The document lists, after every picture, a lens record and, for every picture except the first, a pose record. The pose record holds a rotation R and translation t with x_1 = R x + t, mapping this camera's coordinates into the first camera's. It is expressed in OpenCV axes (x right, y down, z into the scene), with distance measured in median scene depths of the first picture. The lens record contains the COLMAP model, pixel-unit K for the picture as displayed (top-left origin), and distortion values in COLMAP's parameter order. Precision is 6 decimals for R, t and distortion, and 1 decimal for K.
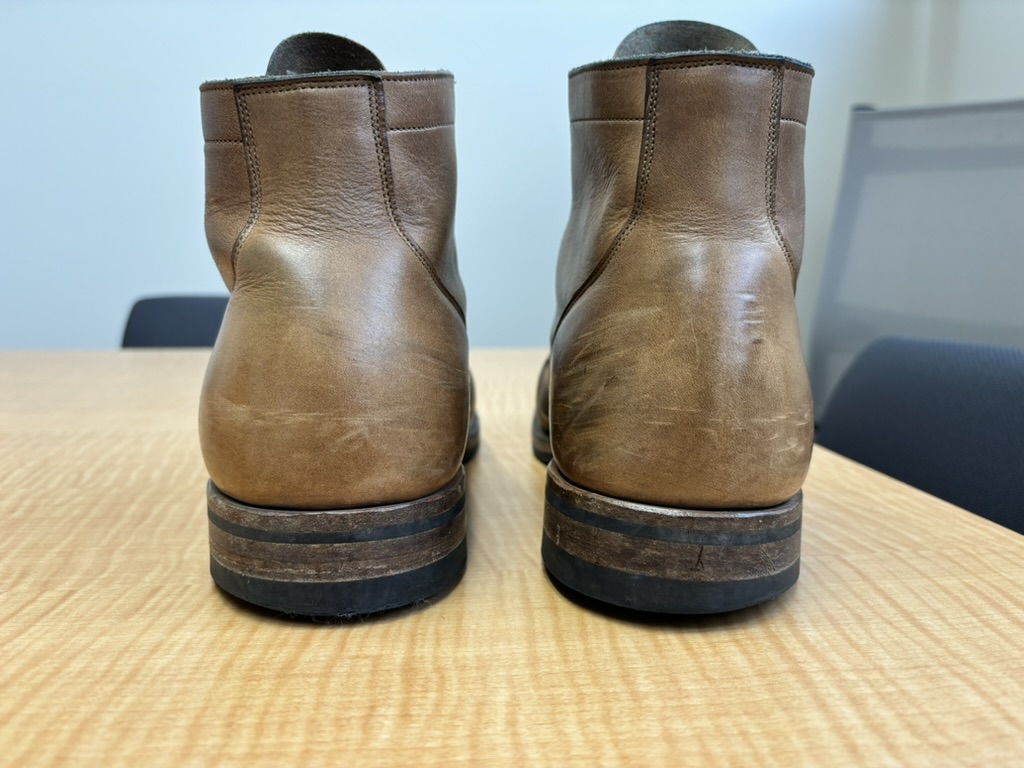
lens RADIAL K [[814.3, 0, 524.0], [0, 814.3, 380.4], [0, 0, 1]] dist [0.001580, -0.011748]
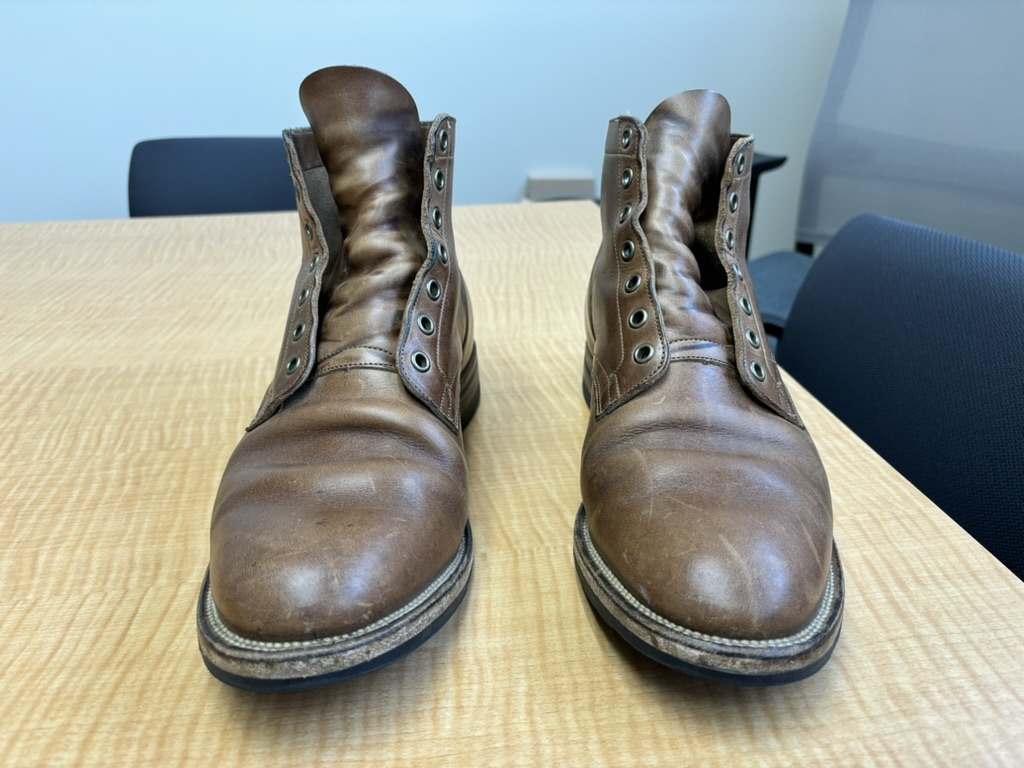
lens RADIAL K [[814.3, 0, 530.0], [0, 814.3, 376.7], [0, 0, 1]] dist [0.001580, -0.011748]
pose [[0.999850, -0.016460, 0.005373, -0.011474], [0.014220, 0.957646, 0.287597, -0.558905], [-0.009879, -0.287477, 0.957737, -0.250108]]
